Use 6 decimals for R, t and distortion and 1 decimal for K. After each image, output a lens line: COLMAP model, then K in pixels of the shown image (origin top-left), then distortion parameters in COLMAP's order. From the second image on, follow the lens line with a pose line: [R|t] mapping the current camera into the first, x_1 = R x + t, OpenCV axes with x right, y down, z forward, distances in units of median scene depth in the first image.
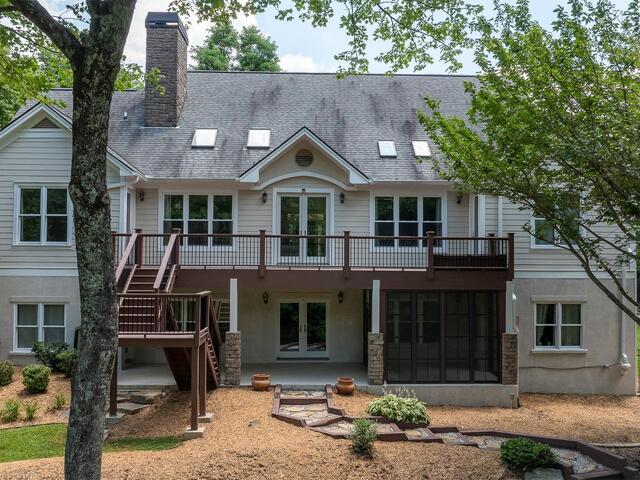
lens RADIAL K [[598.7, 0, 322.5], [0, 598.7, 242.1], [0, 0, 1]] dist [0.002157, -0.017357]
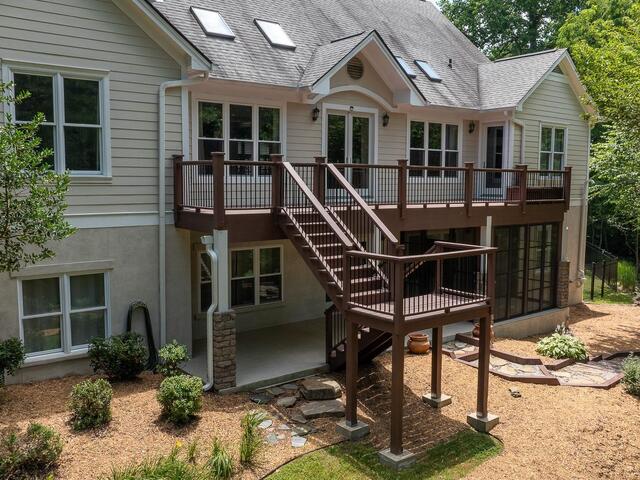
lens RADIAL K [[598.7, 0, 322.5], [0, 598.7, 242.1], [0, 0, 1]] dist [0.002157, -0.017357]
pose [[0.804857, -0.063599, 0.590051, -0.565414], [-0.019082, 0.990954, 0.132840, -0.012854], [-0.593162, -0.118177, 0.796363, 0.346513]]
